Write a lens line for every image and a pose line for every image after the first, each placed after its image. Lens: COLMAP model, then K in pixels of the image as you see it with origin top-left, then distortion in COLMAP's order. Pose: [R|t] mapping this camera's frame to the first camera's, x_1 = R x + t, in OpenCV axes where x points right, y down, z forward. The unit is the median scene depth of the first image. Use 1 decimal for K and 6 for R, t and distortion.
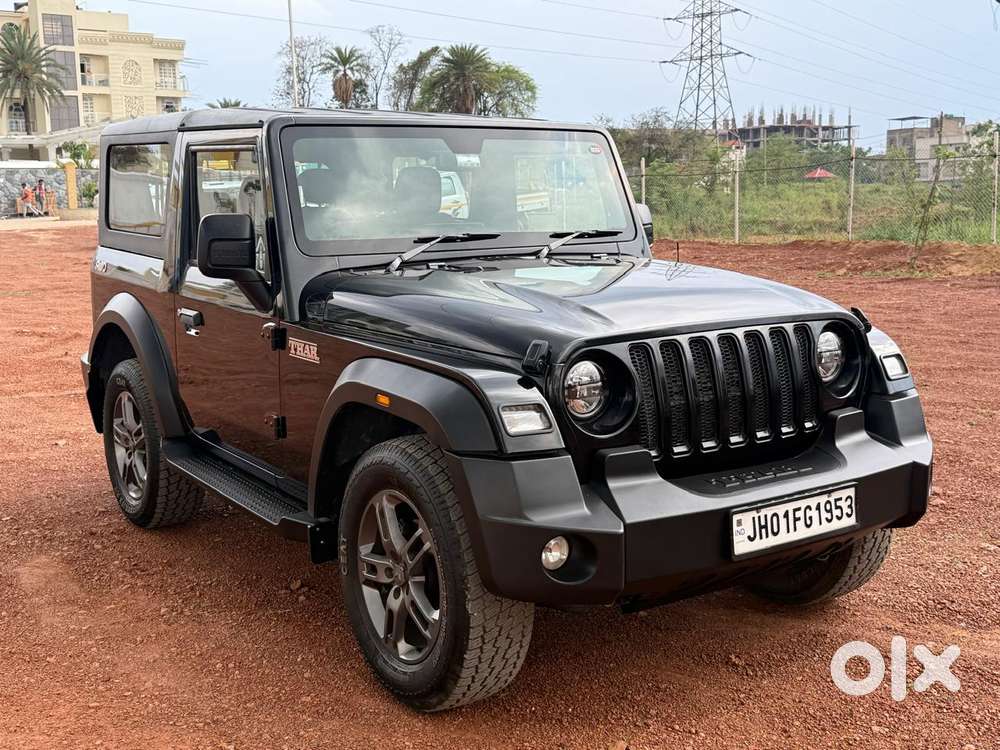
lens RADIAL K [[1183.1, 0, 500.0], [0, 1183.1, 375.0], [0, 0, 1]] dist [0.190300, -0.459484]
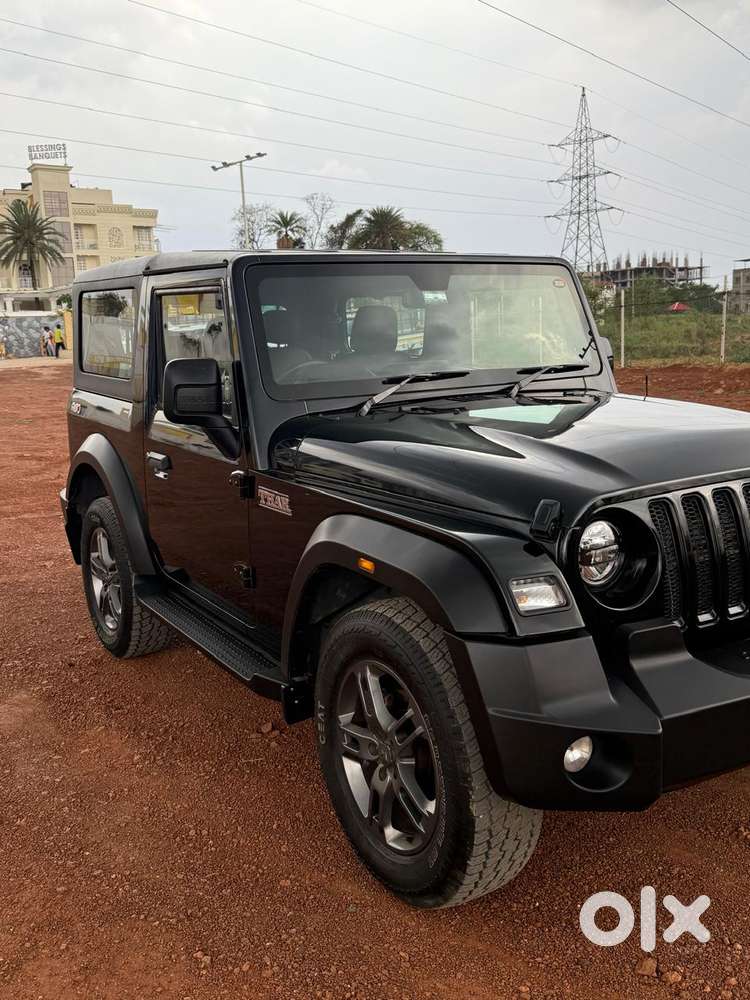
lens RADIAL K [[946.9, 0, 375.0], [0, 946.9, 500.0], [0, 0, 1]] dist [0.168762, -0.346358]
pose [[0.999113, -0.013171, -0.039992, -0.050743], [0.014191, 0.999578, 0.025336, -0.037326], [0.039642, -0.025881, 0.998879, 0.229735]]
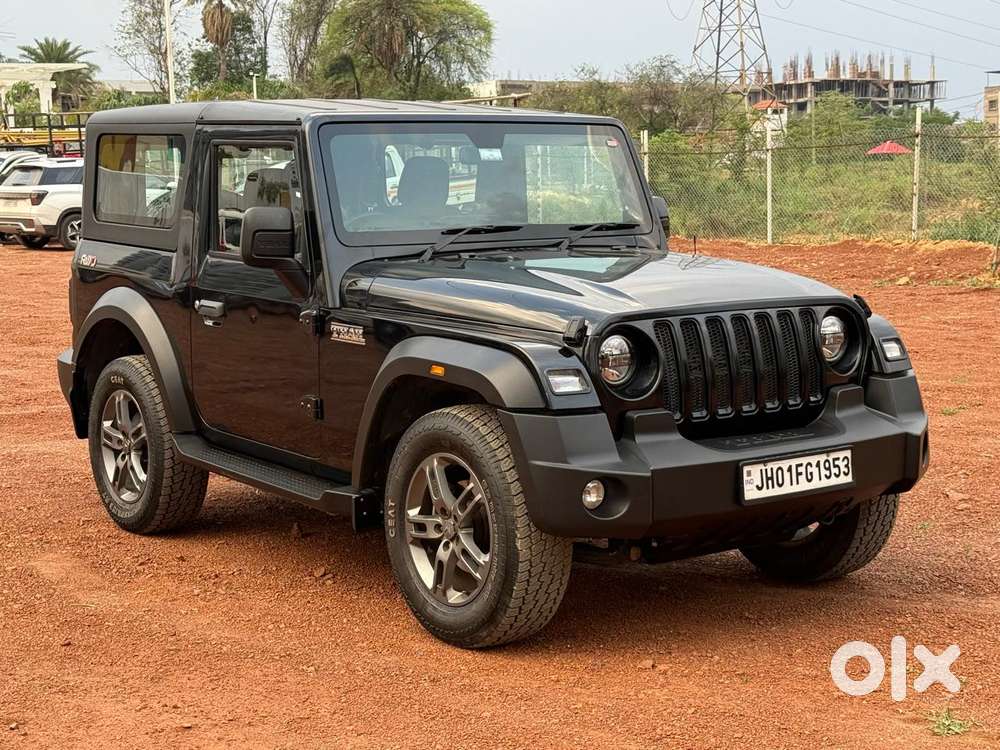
lens RADIAL K [[1753.2, 0, 500.0], [0, 1753.2, 375.0], [0, 0, 1]] dist [0.153027, -0.317875]
pose [[0.999245, -0.000243, 0.038840, -0.084036], [0.001665, 0.999329, -0.036597, 0.070056], [-0.038805, 0.036634, 0.998575, -0.547074]]
